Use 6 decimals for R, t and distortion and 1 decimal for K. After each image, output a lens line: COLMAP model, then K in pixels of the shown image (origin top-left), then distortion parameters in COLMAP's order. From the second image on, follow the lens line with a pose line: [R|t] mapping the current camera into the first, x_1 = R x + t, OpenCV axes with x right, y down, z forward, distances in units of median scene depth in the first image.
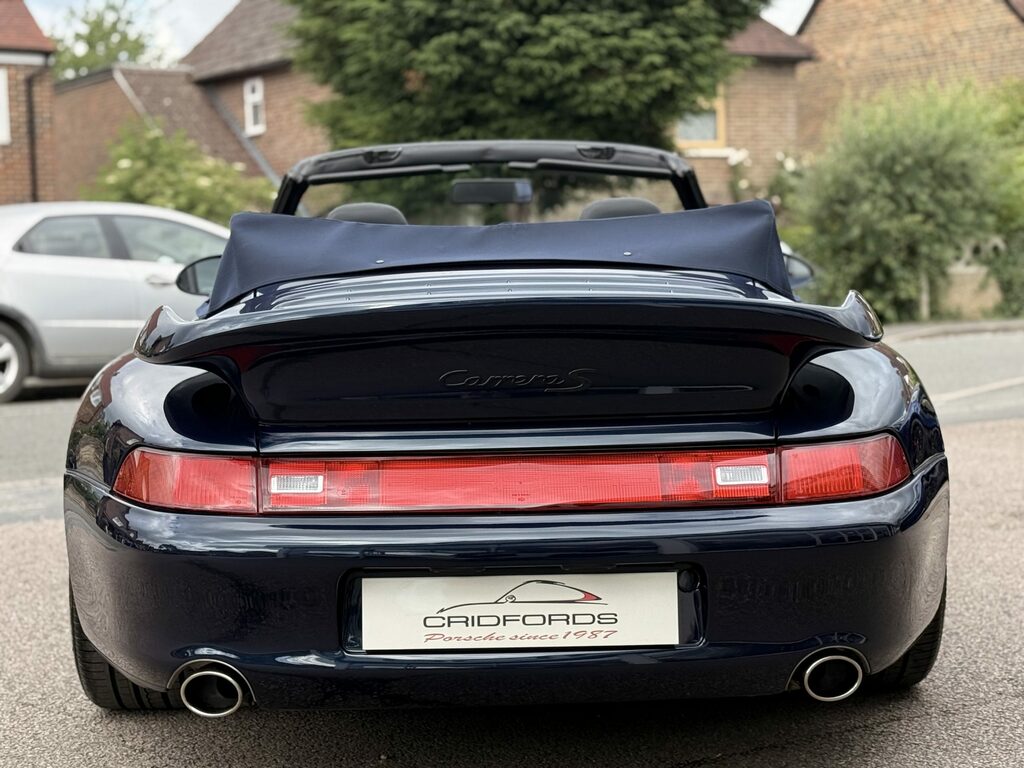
lens RADIAL K [[1912.2, 0, 512.0], [0, 1912.2, 384.0], [0, 0, 1]] dist [0.112808, 0.194482]
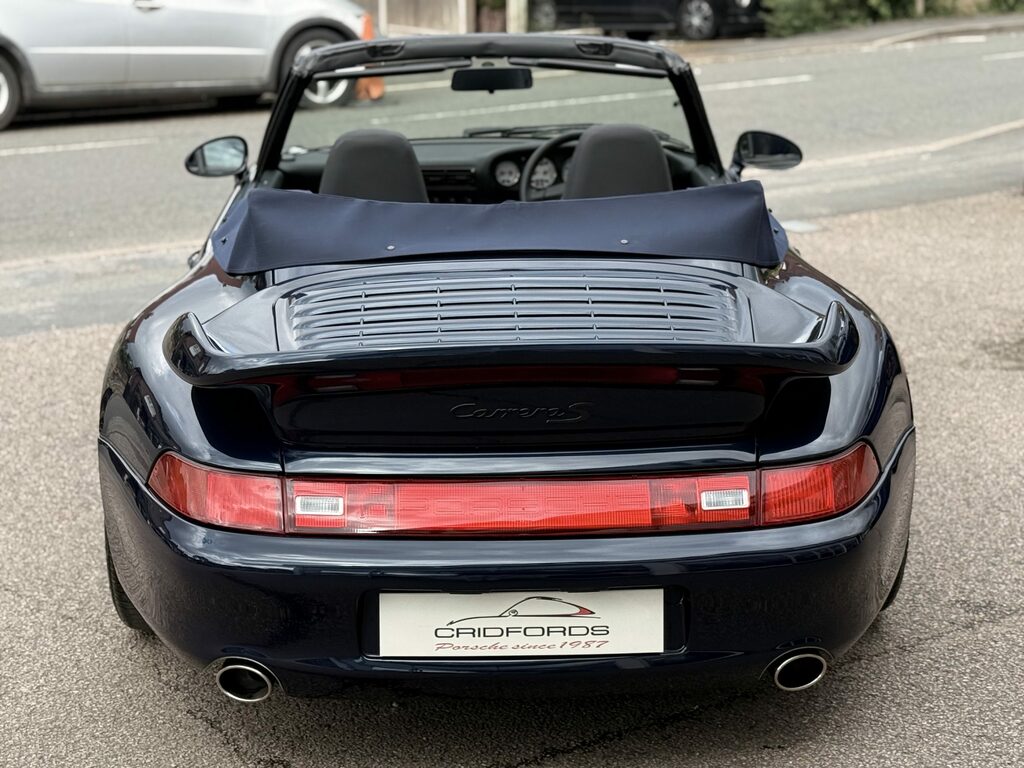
lens RADIAL K [[1912.2, 0, 512.0], [0, 1912.2, 384.0], [0, 0, 1]] dist [0.112808, 0.194482]
pose [[0.999897, 0.010675, 0.009573, -0.011121], [-0.012282, 0.982165, 0.187622, -0.186567], [-0.007399, -0.187720, 0.982195, -0.054222]]
